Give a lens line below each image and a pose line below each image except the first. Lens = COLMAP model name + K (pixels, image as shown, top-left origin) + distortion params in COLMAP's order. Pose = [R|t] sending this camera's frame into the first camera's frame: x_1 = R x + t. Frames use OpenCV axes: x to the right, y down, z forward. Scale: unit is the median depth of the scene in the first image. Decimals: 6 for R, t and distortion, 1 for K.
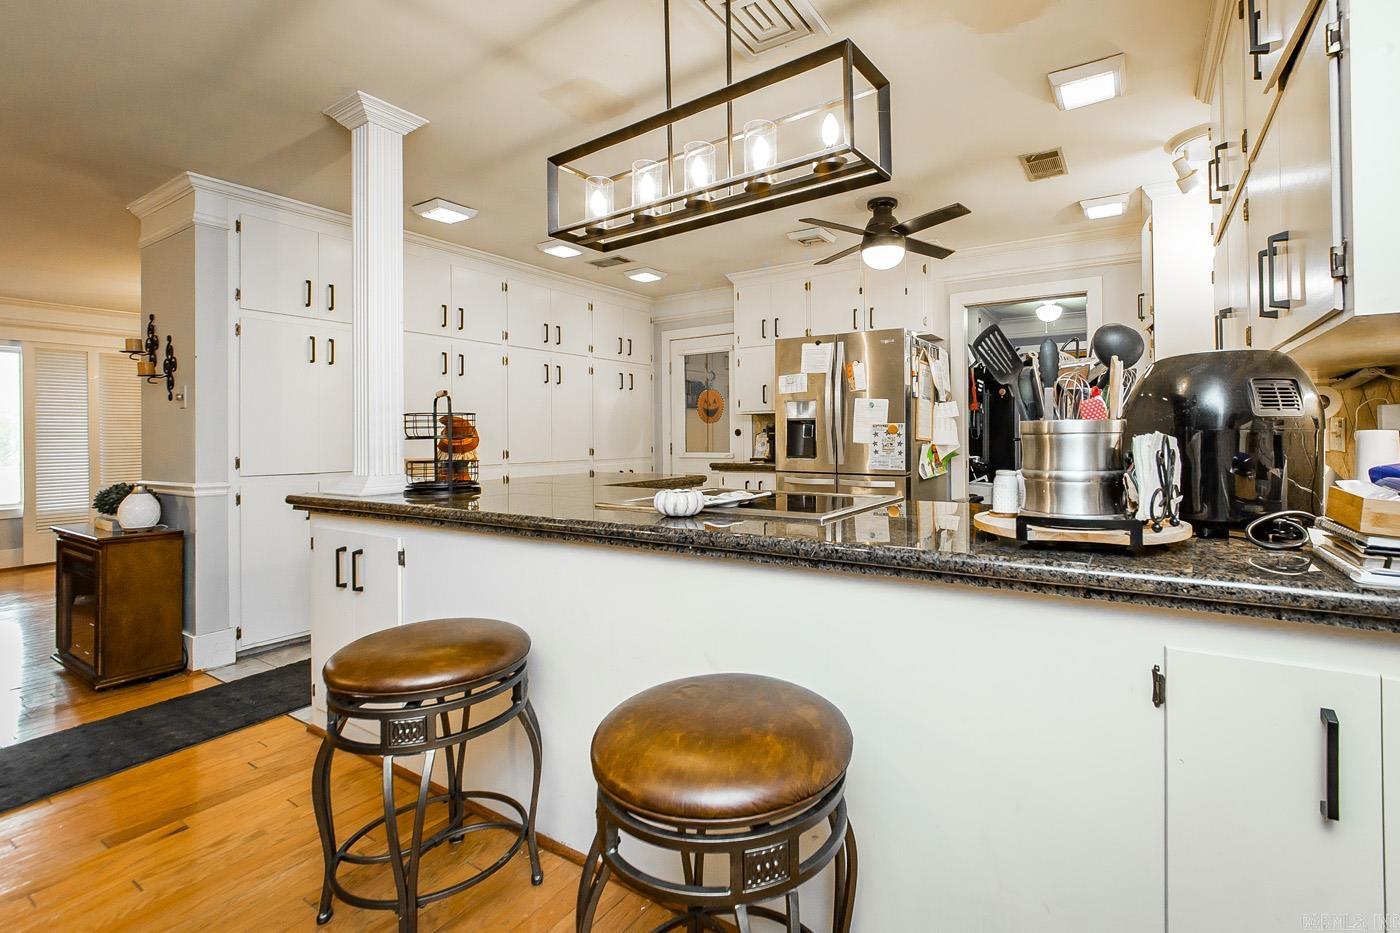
lens RADIAL K [[618.5, 0, 760.8], [0, 618.5, 433.1], [0, 0, 1]] dist [-0.000264, 0.000421]
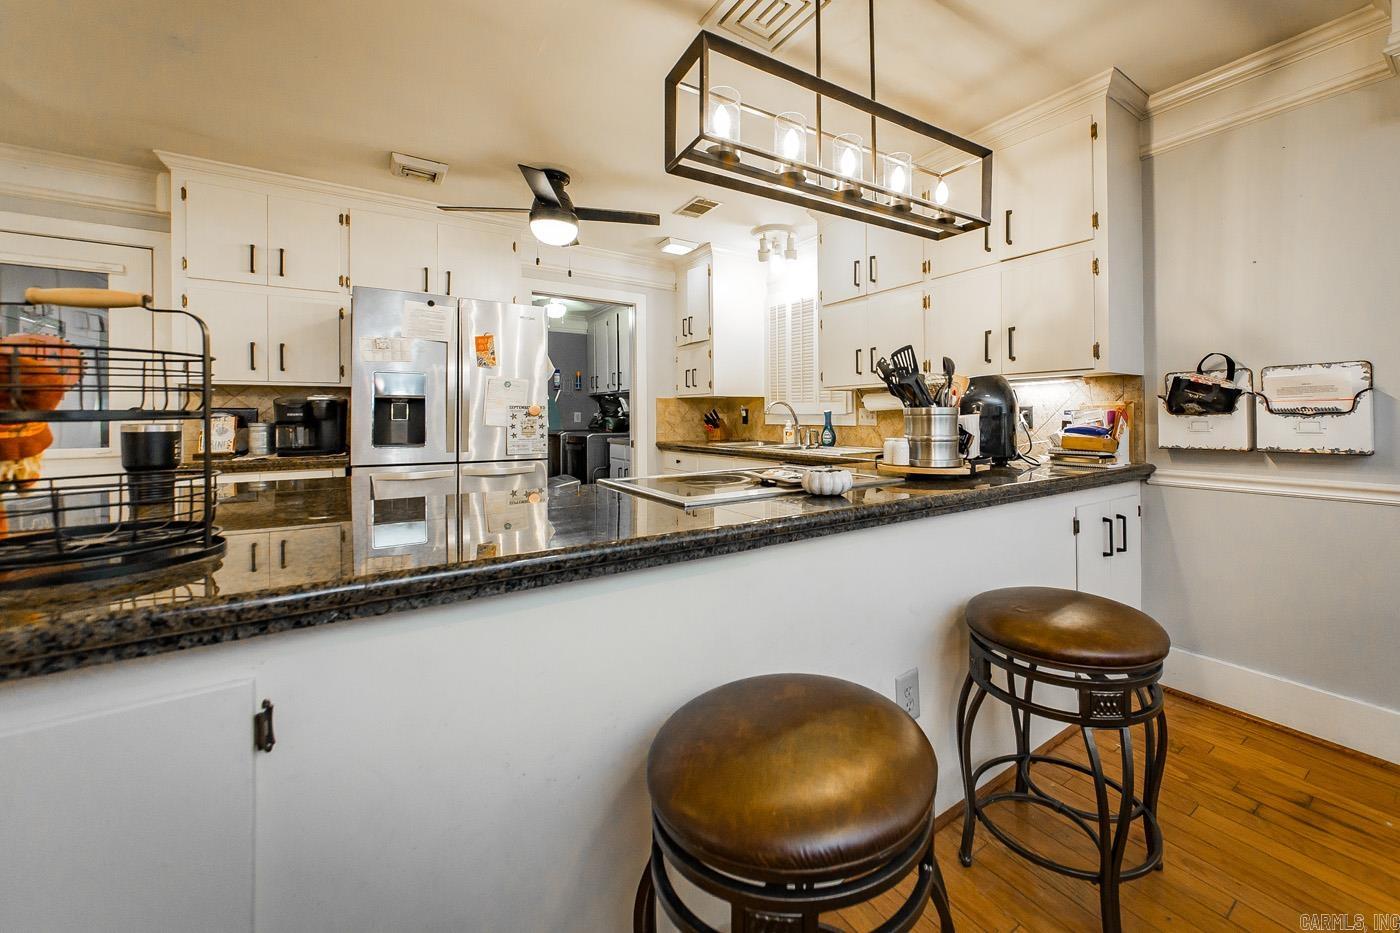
lens RADIAL K [[555.4, 0, 779.3], [0, 555.4, 411.5], [0, 0, 1]] dist [0.001169, 0.000158]
pose [[0.377285, 0.013010, 0.926006, -0.464518], [-0.001449, 0.999908, -0.013458, 0.005685], [-0.926096, 0.003736, 0.377269, 0.346160]]
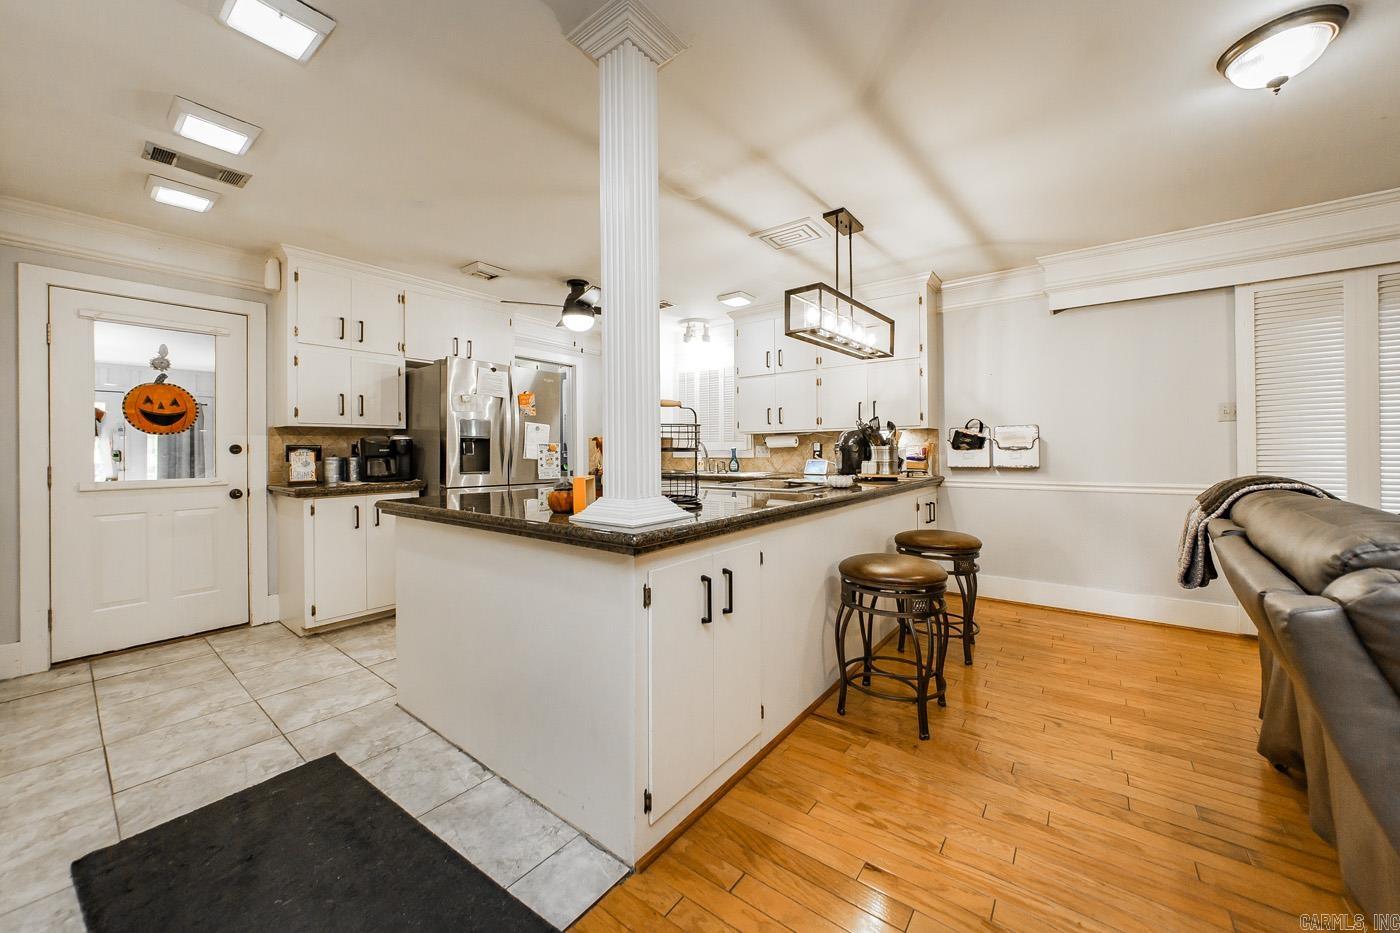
lens RADIAL K [[513.9, 0, 700.4], [0, 513.9, 447.3], [0, 0, 1]] dist [0.002069, 0.000152]
pose [[0.110613, 0.014895, 0.993752, -0.896871], [0.002092, 0.999882, -0.015220, 0.010608], [-0.993861, 0.003763, 0.110569, 0.599376]]
